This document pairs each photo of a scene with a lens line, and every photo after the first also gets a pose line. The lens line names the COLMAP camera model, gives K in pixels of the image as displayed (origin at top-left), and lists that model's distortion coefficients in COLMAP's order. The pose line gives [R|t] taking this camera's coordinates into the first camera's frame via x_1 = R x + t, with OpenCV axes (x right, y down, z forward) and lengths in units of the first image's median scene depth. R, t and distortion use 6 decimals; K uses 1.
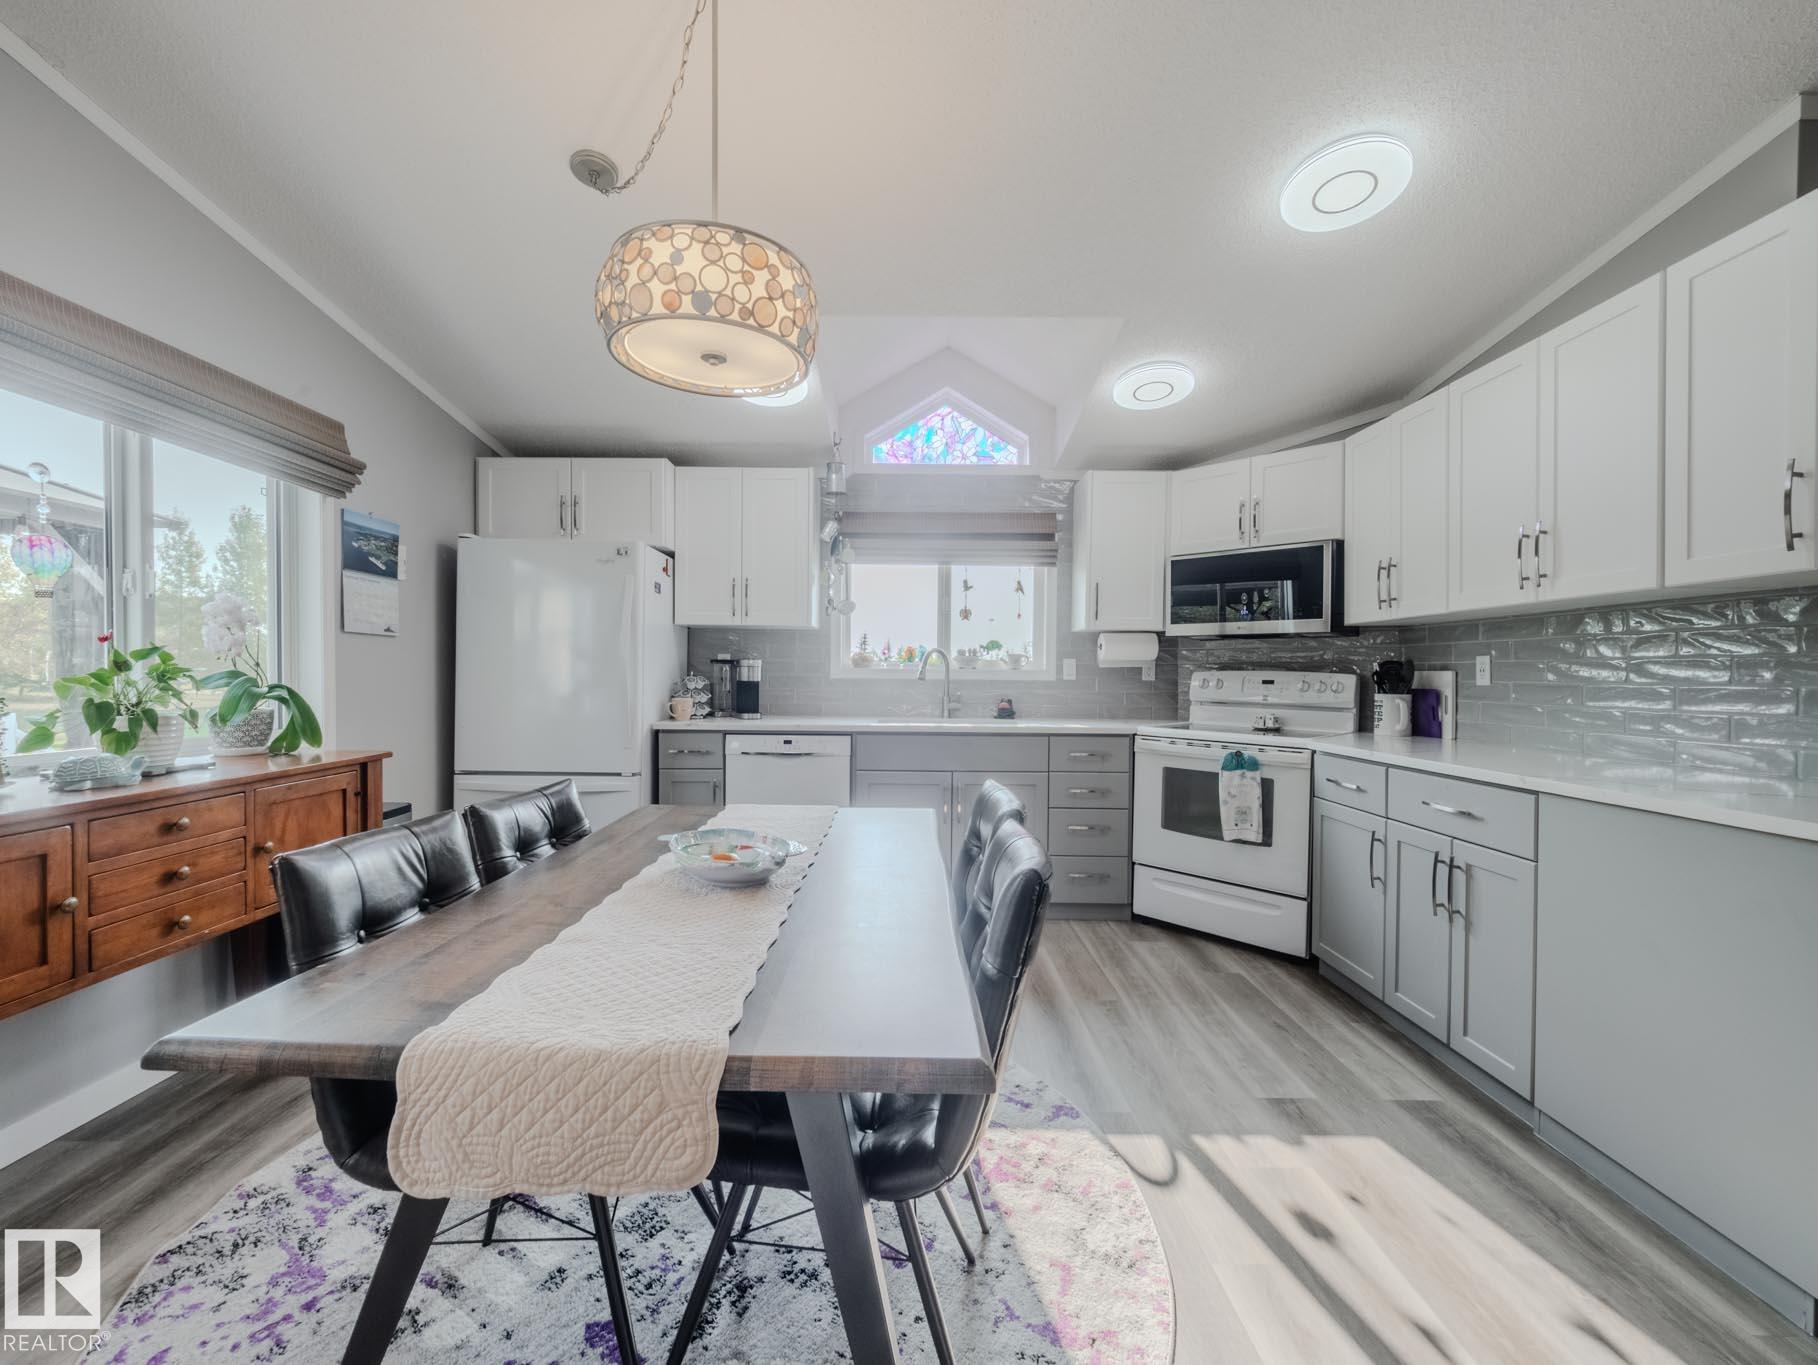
lens RADIAL K [[756.8, 0, 903.2], [0, 756.8, 682.0], [0, 0, 1]] dist [-0.000464, -0.003050]
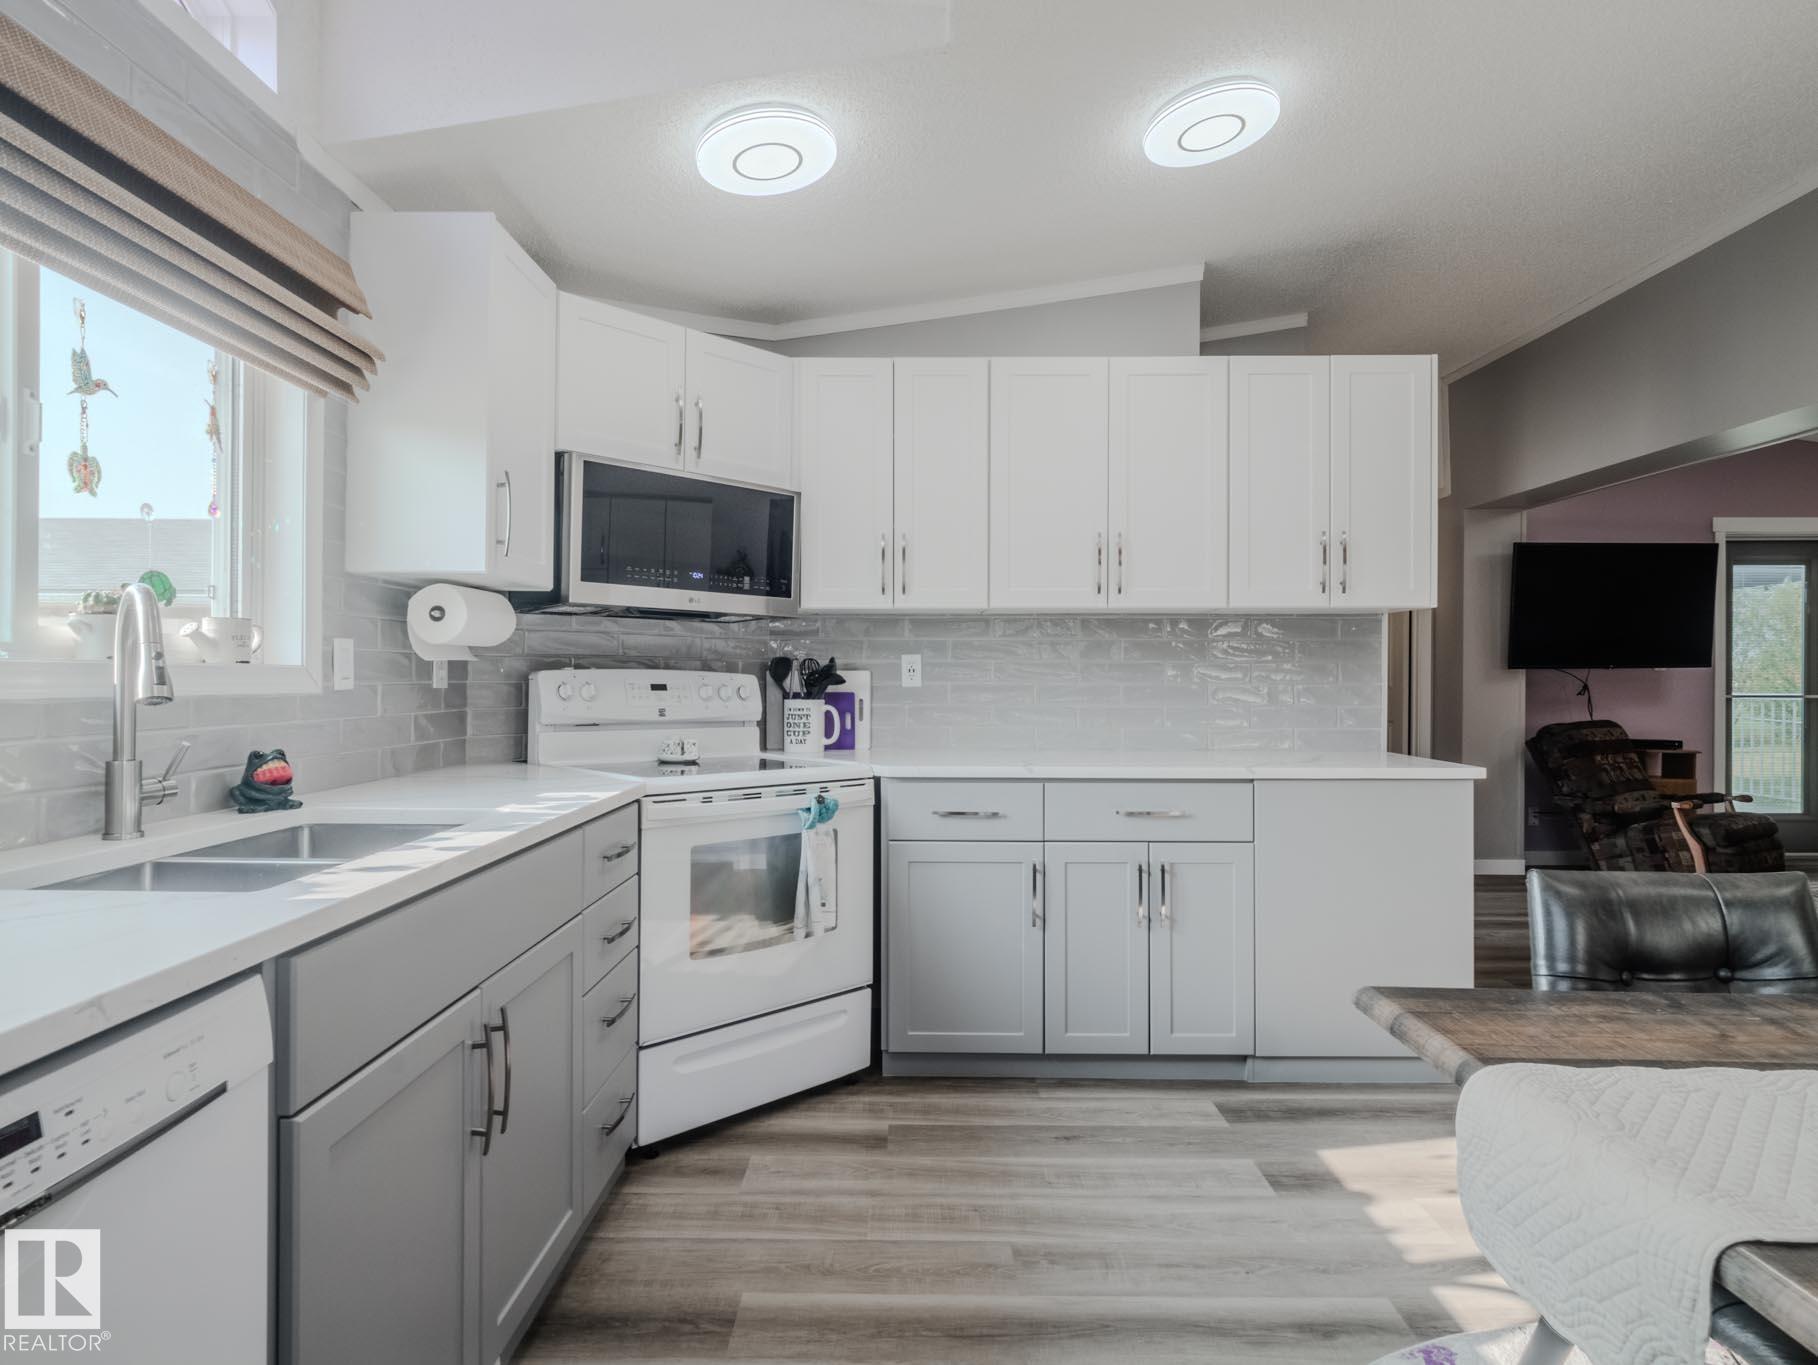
lens RADIAL K [[987.6, 0, 905.2], [0, 987.6, 677.4], [0, 0, 1]] dist [0.000738, -0.001673]
pose [[0.012460, -0.009192, 0.999880, -0.360752], [0.006587, 0.999937, 0.009111, -0.014942], [-0.999901, 0.006472, 0.012520, 0.830709]]
